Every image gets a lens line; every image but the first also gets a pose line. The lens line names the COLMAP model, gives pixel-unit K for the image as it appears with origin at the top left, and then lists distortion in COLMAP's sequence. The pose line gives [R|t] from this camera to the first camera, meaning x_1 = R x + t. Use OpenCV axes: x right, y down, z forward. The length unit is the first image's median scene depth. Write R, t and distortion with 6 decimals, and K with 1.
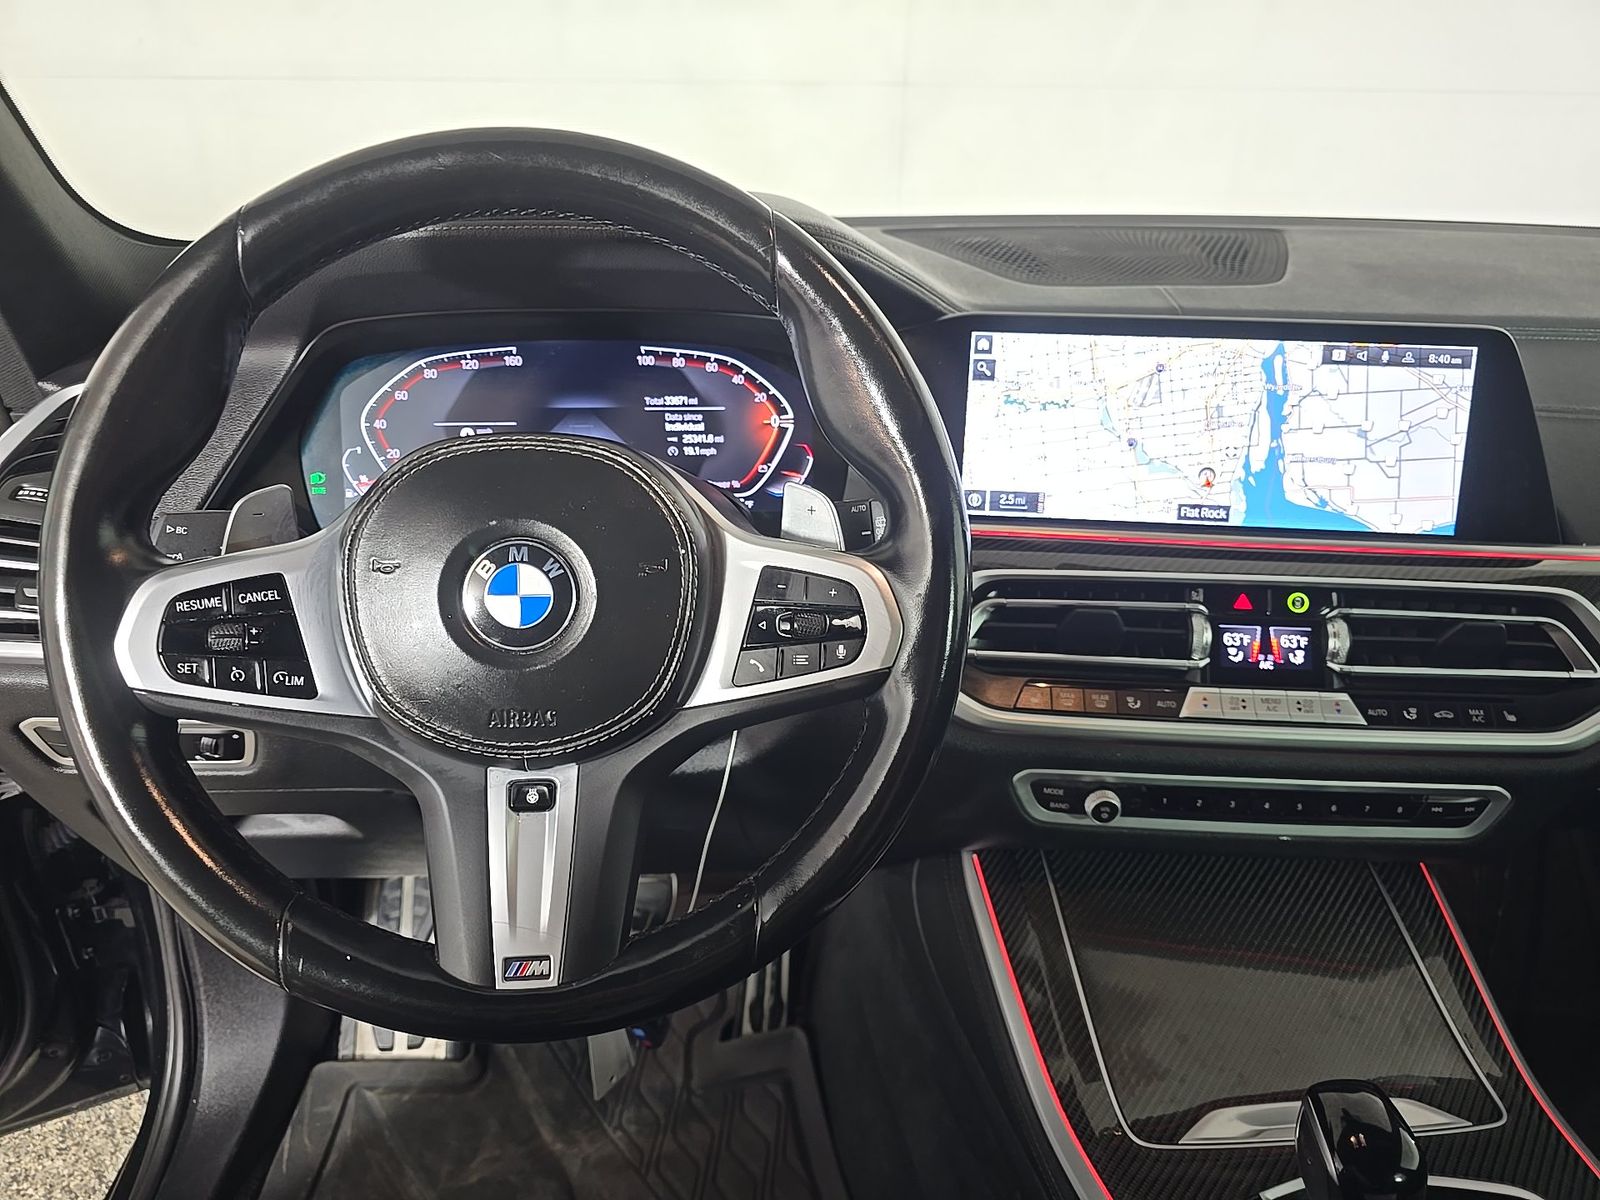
lens RADIAL K [[1068.7, 0, 794.1], [0, 1068.7, 639.7], [0, 0, 1]] dist [0.029484, -0.042509]
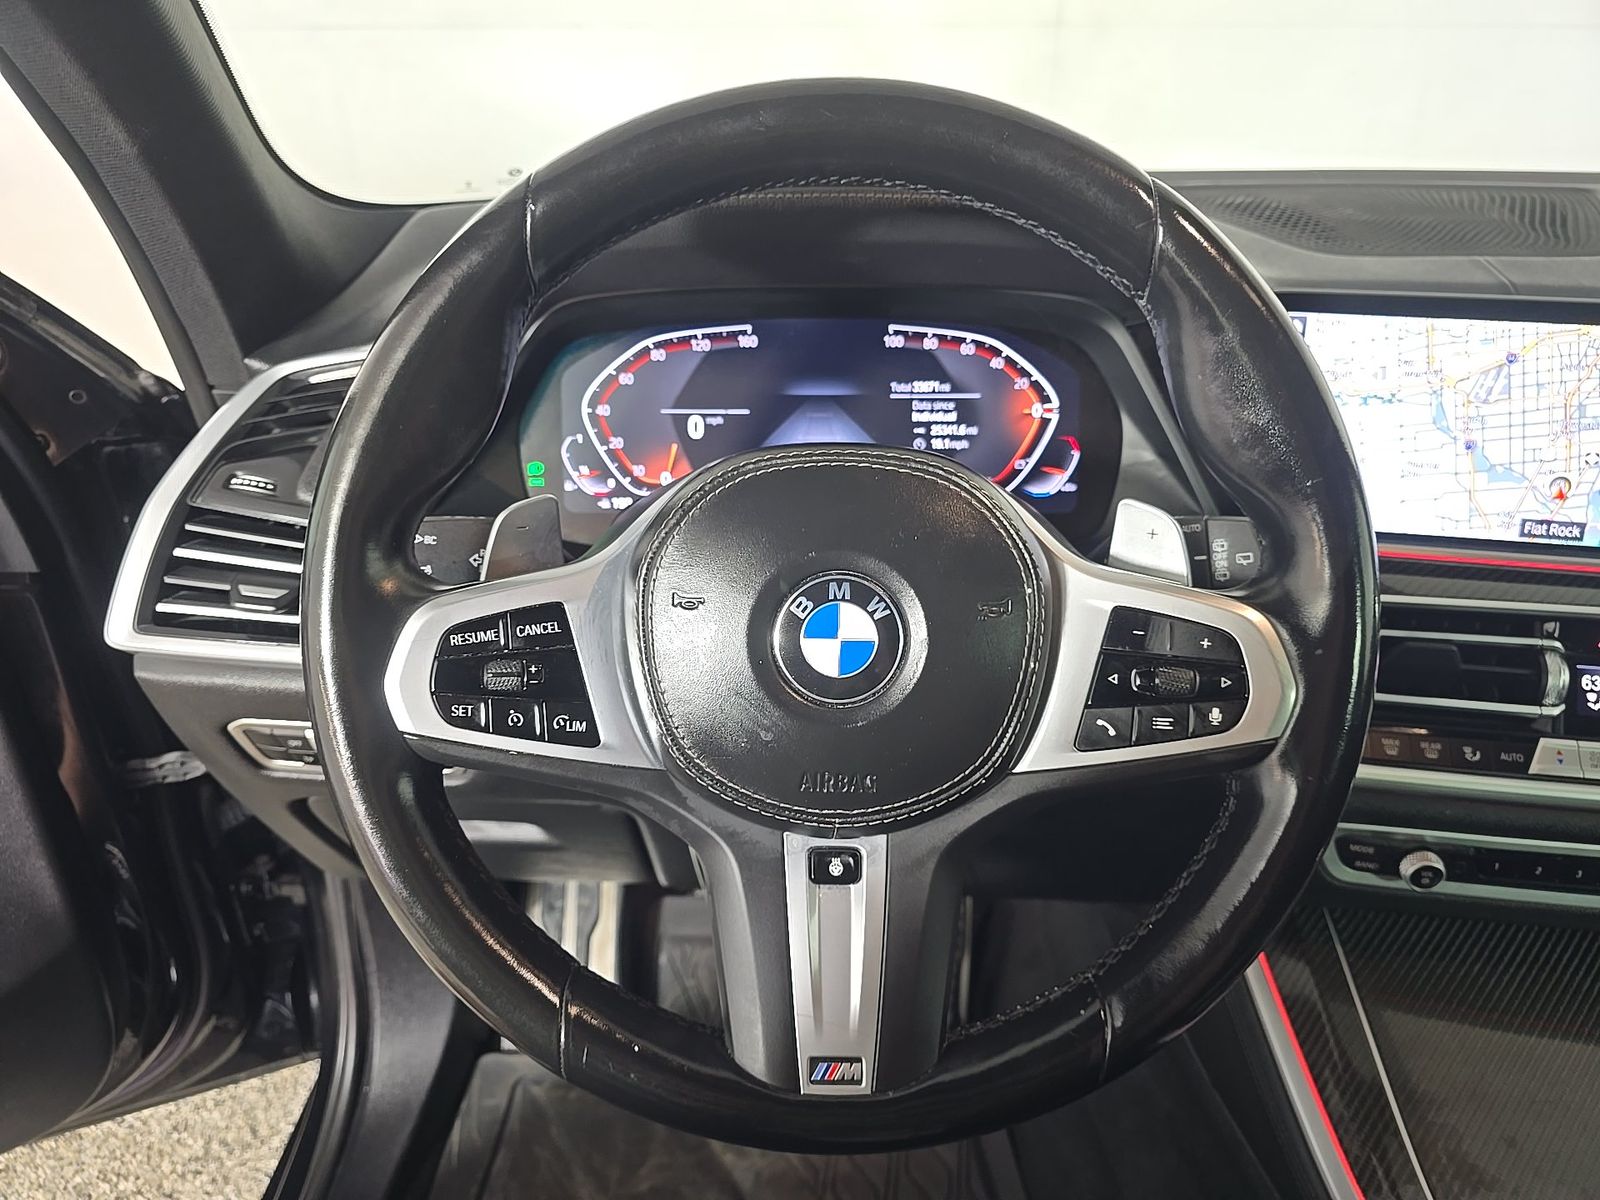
lens RADIAL K [[1068.7, 0, 794.1], [0, 1068.7, 639.7], [0, 0, 1]] dist [0.029484, -0.042509]
pose [[0.996146, 0.032387, -0.081506, -0.152071], [-0.028987, 0.998673, 0.042561, -0.052013], [0.082776, -0.040034, 0.995764, 0.102222]]
